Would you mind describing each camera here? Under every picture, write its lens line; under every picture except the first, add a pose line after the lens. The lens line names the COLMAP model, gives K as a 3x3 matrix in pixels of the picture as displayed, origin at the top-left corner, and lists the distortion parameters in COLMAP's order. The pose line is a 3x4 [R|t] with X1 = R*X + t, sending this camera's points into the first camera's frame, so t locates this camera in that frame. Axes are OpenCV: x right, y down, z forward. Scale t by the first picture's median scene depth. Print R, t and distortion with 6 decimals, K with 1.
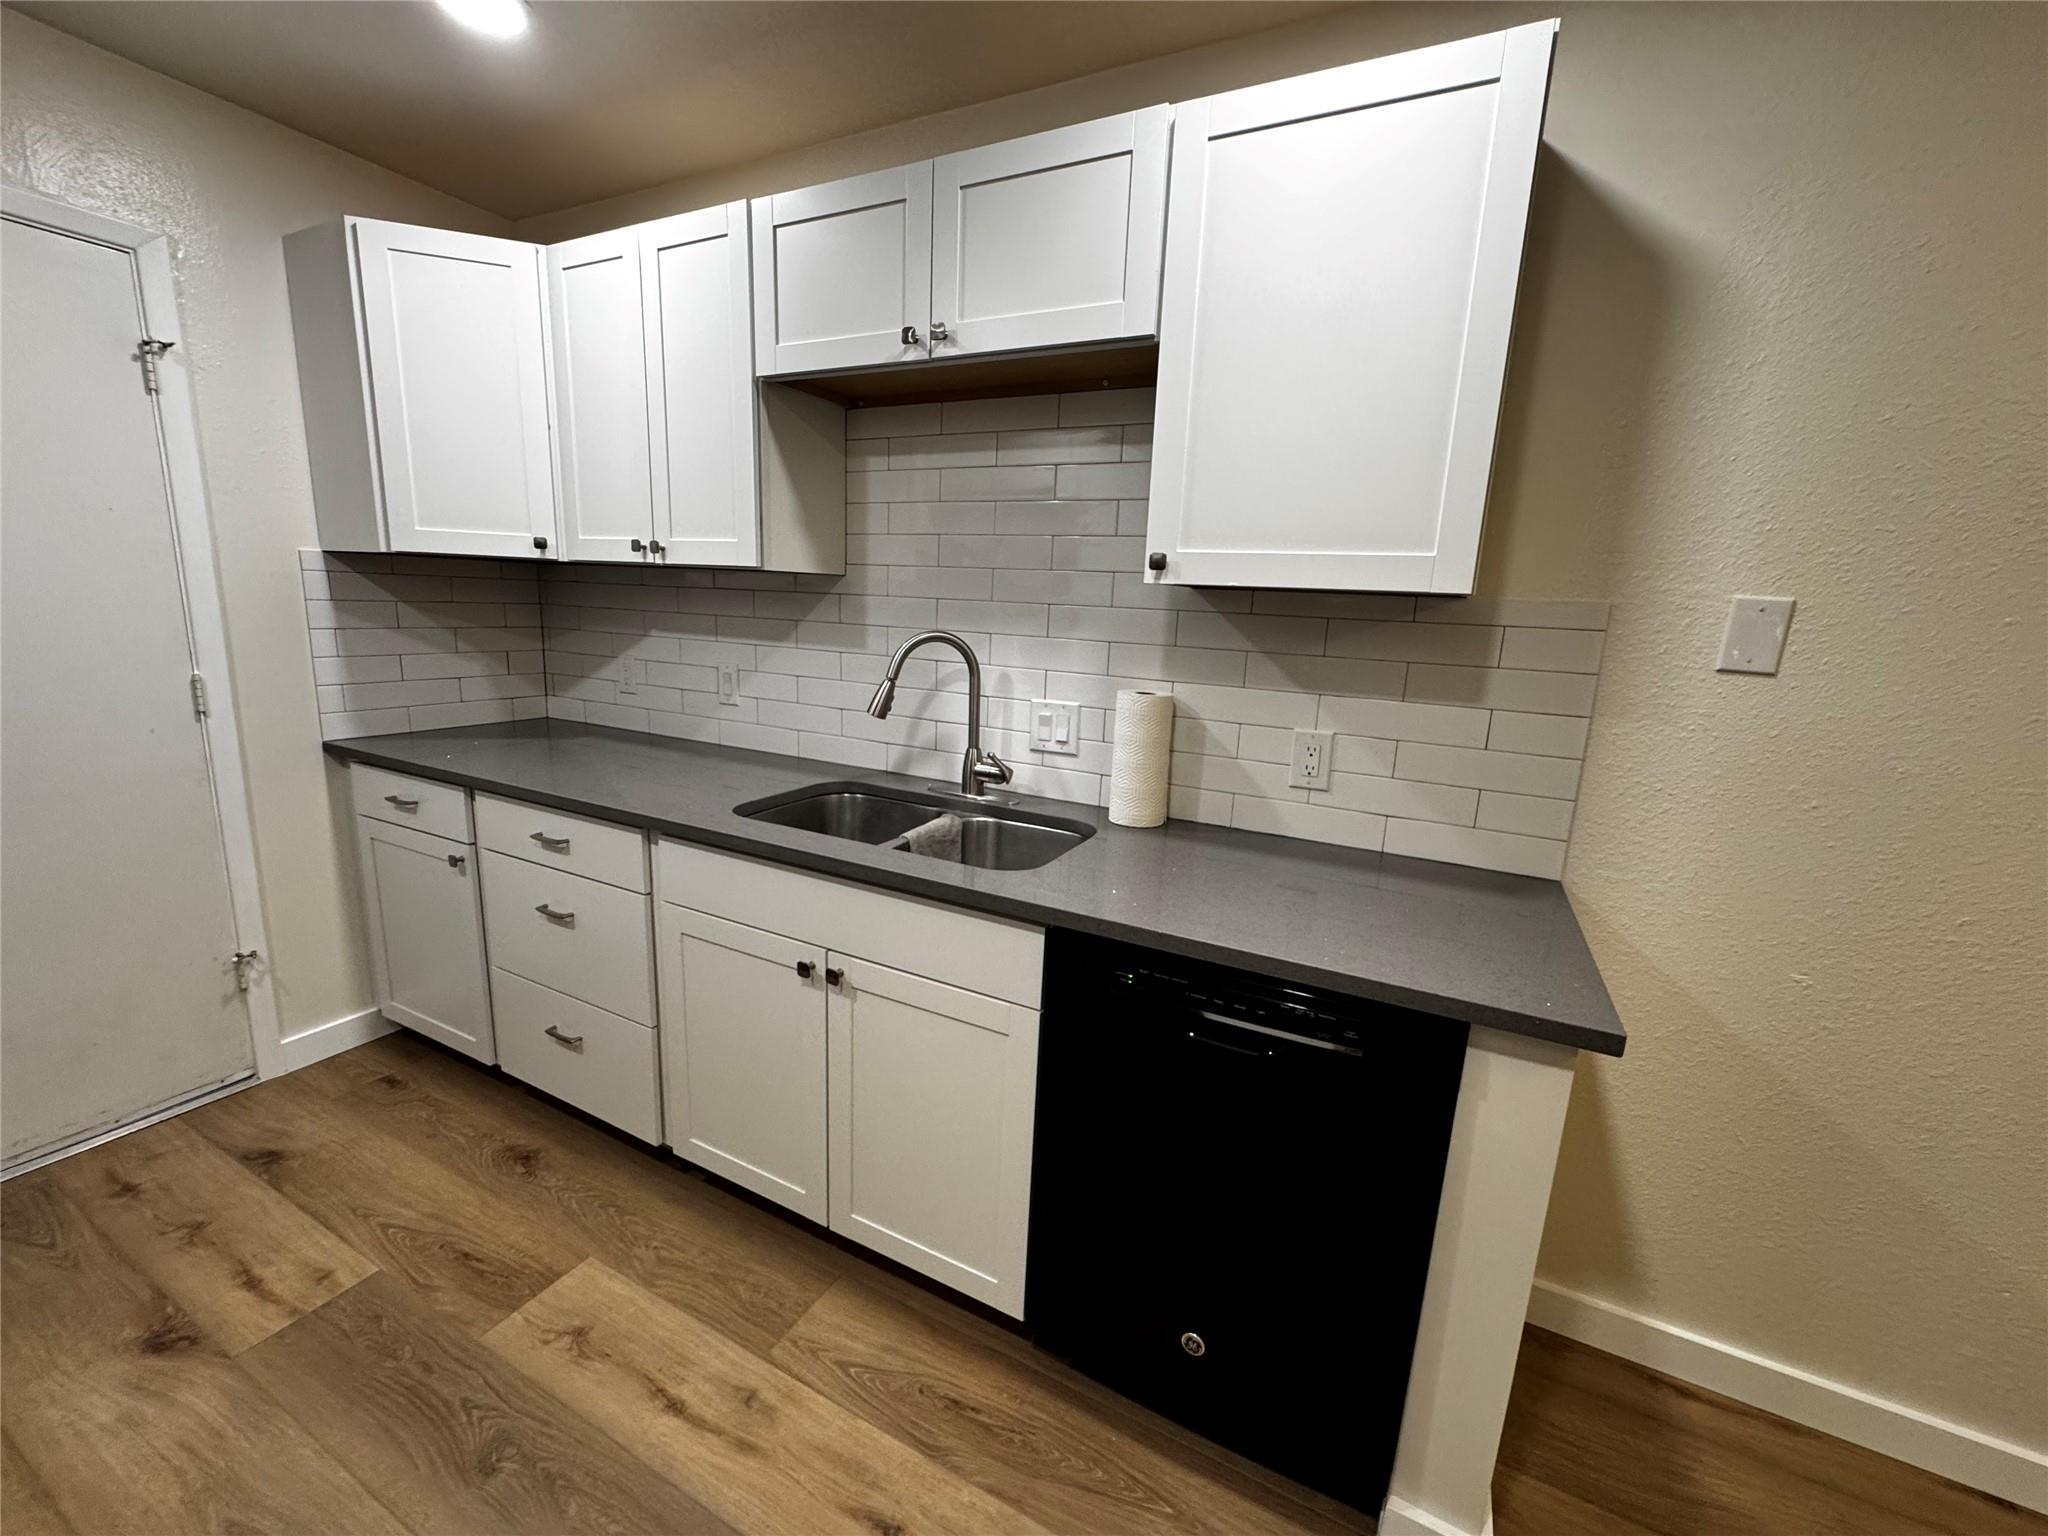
lens RADIAL K [[815.4, 0, 1025.0], [0, 815.4, 768.9], [0, 0, 1]] dist [-0.002381, -0.000480]
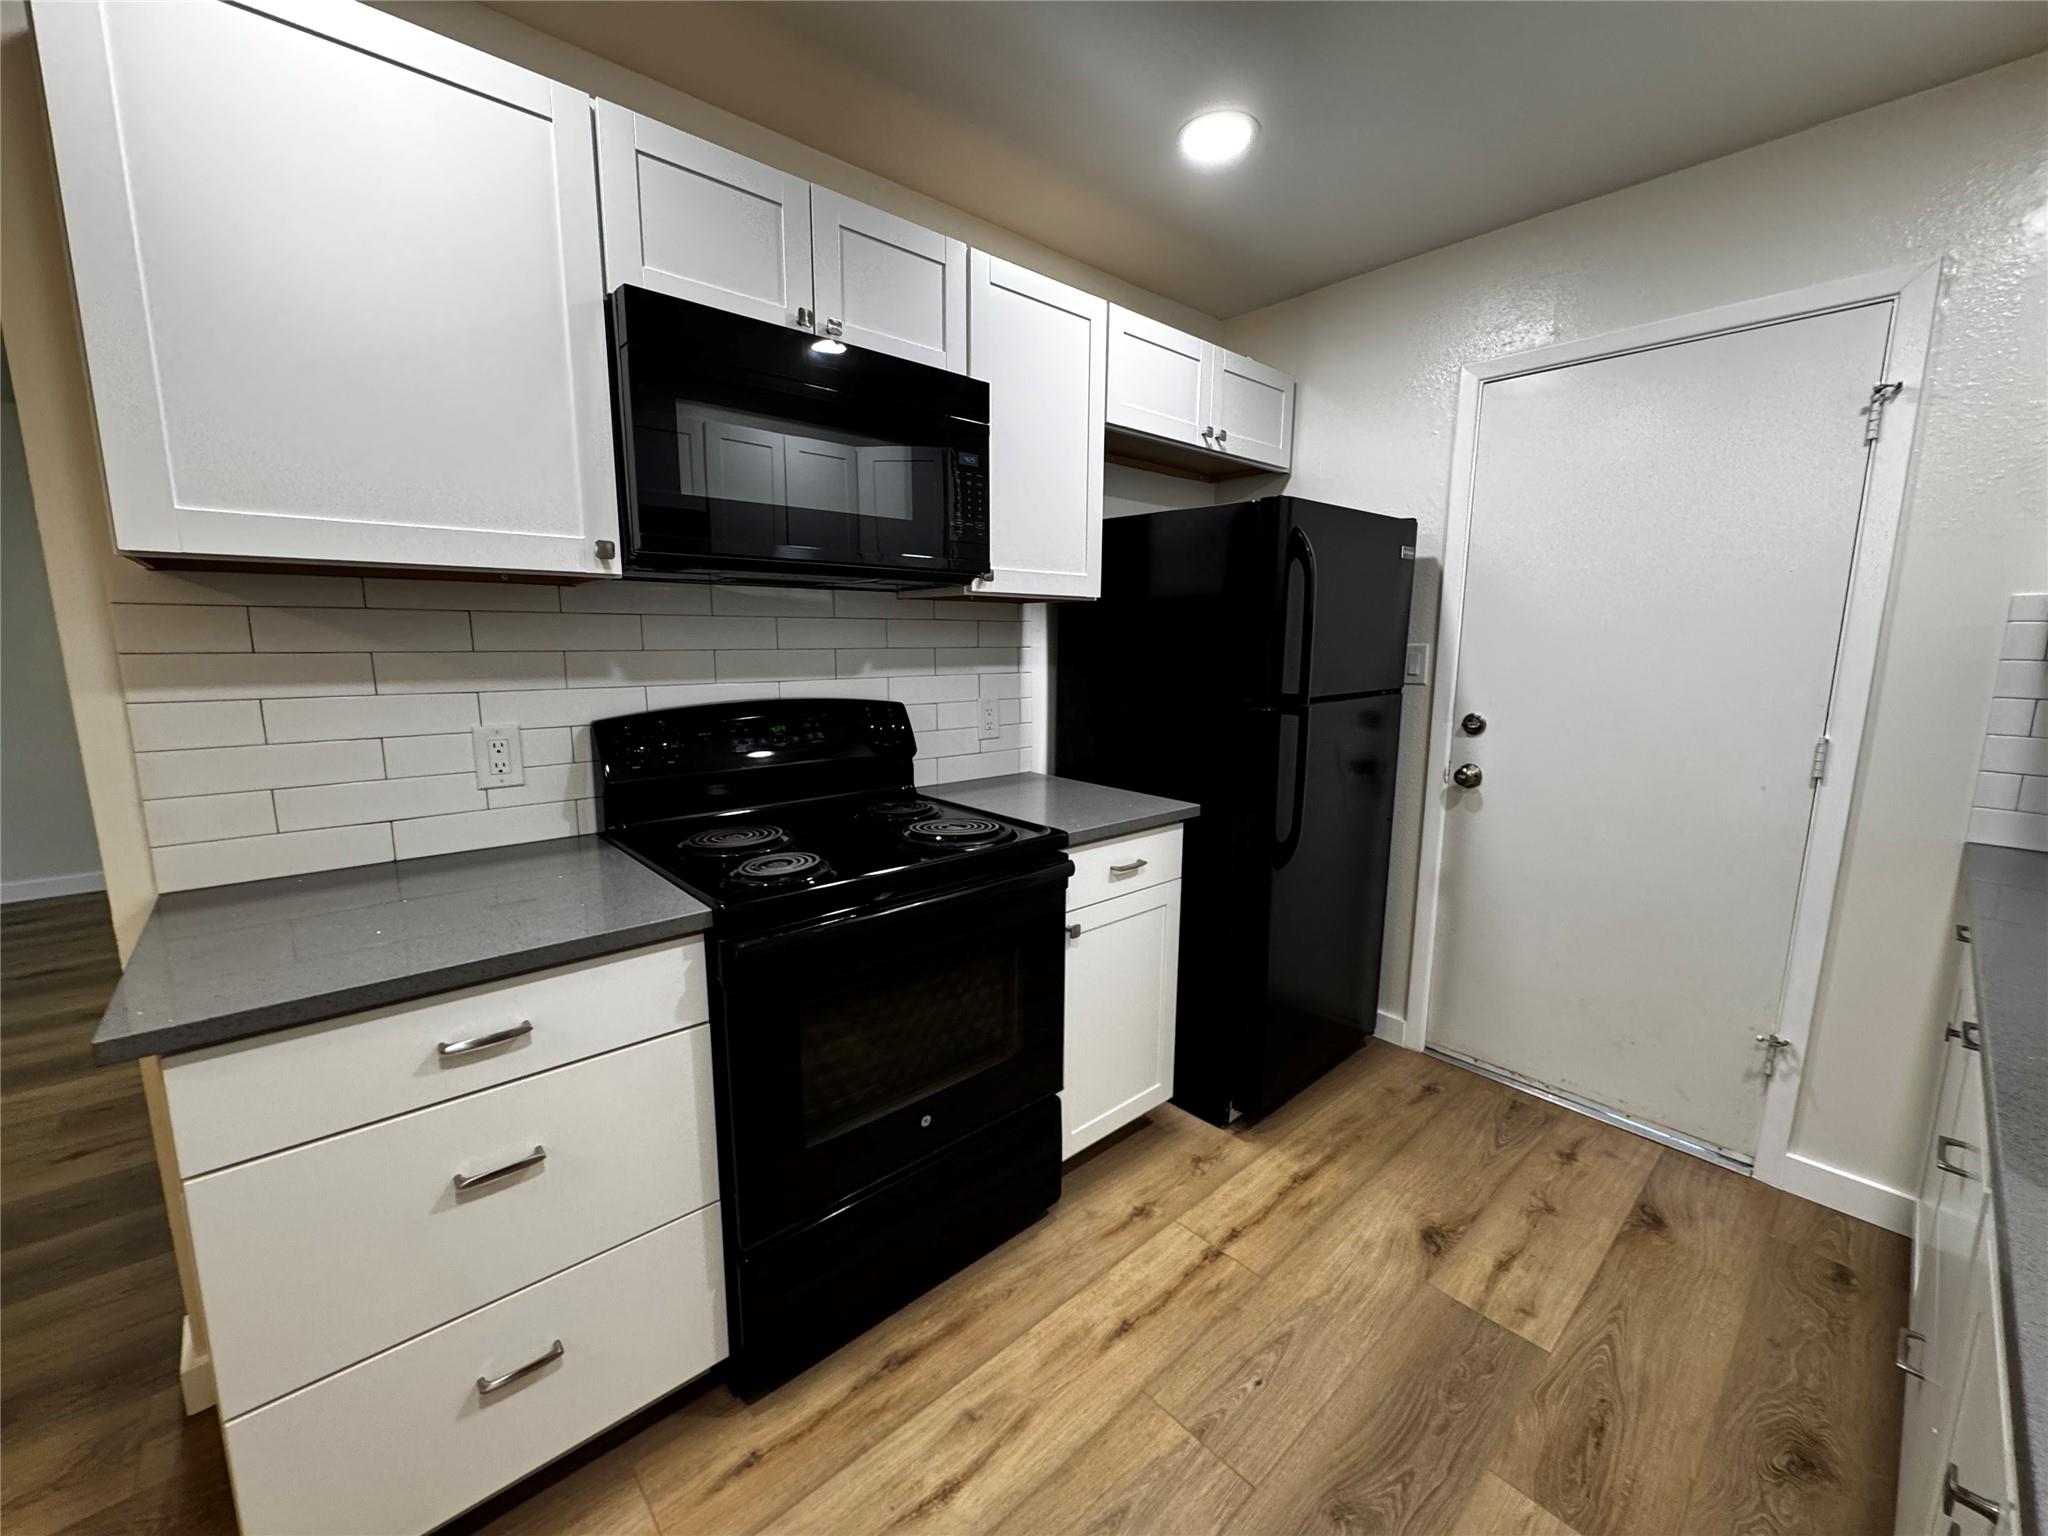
lens RADIAL K [[815.4, 0, 1025.0], [0, 815.4, 768.9], [0, 0, 1]] dist [-0.002381, -0.000480]
pose [[-0.361695, 0.099306, -0.926992, 0.212271], [-0.212315, 0.959410, 0.185621, -0.069336], [0.907799, 0.263953, -0.325930, 0.549562]]
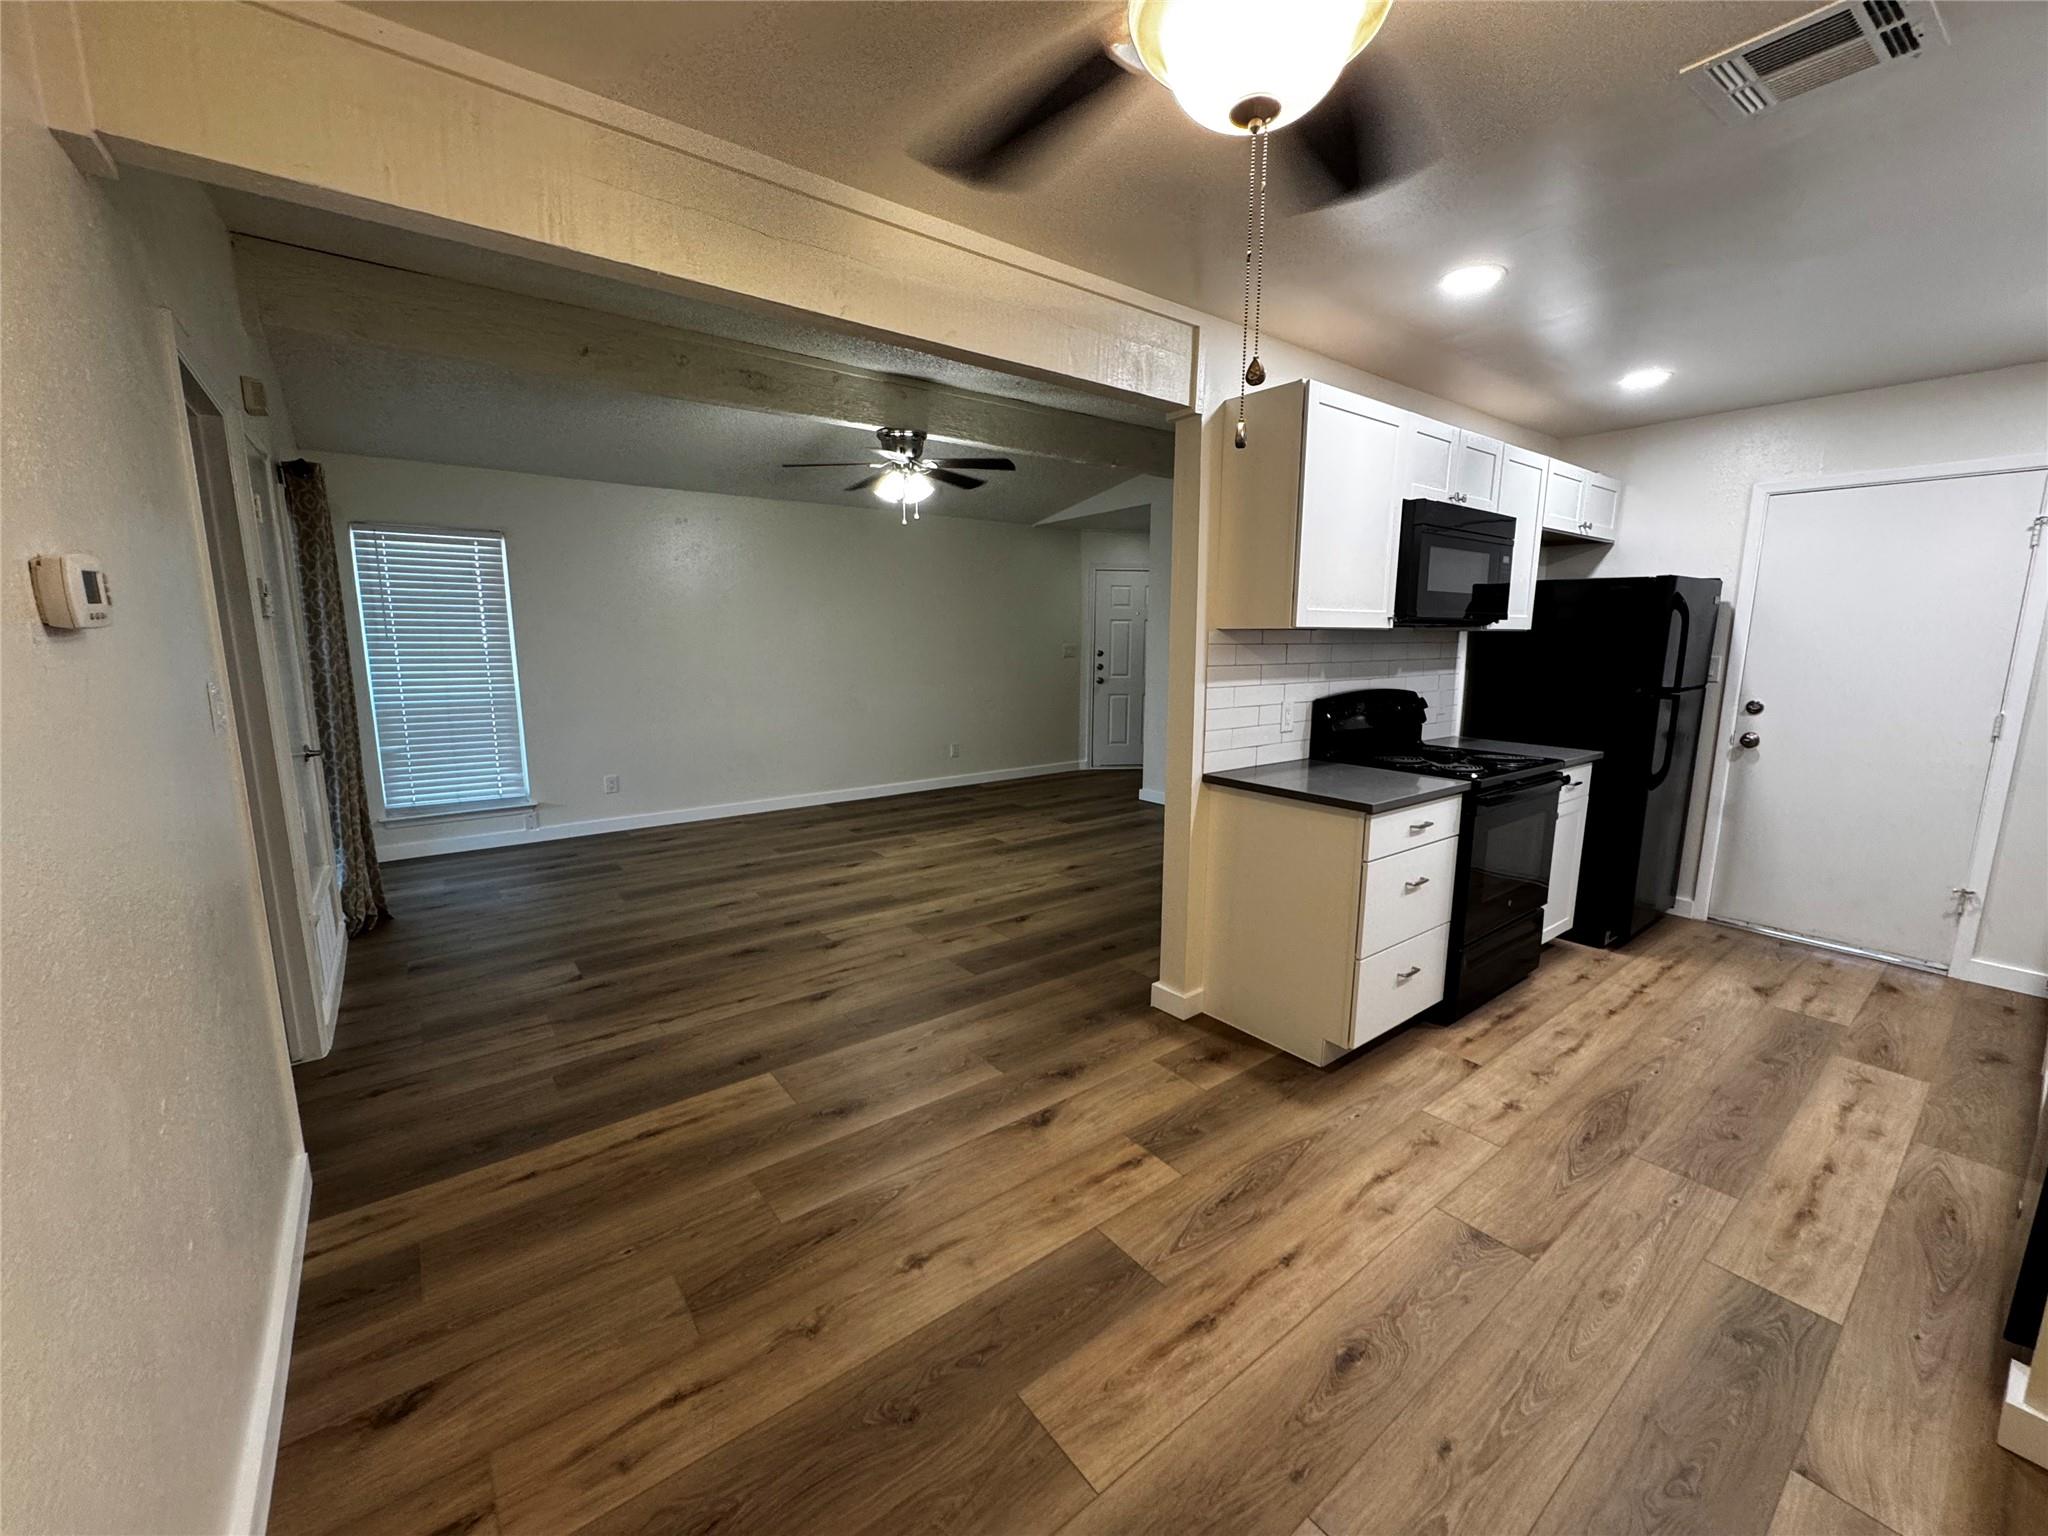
lens RADIAL K [[815.4, 0, 1025.0], [0, 815.4, 768.9], [0, 0, 1]] dist [-0.002381, -0.000480]
pose [[-0.428625, 0.099232, -0.898017, 1.484382], [-0.208336, 0.956308, 0.205113, 0.073535], [0.879134, 0.275006, -0.389224, -0.064743]]
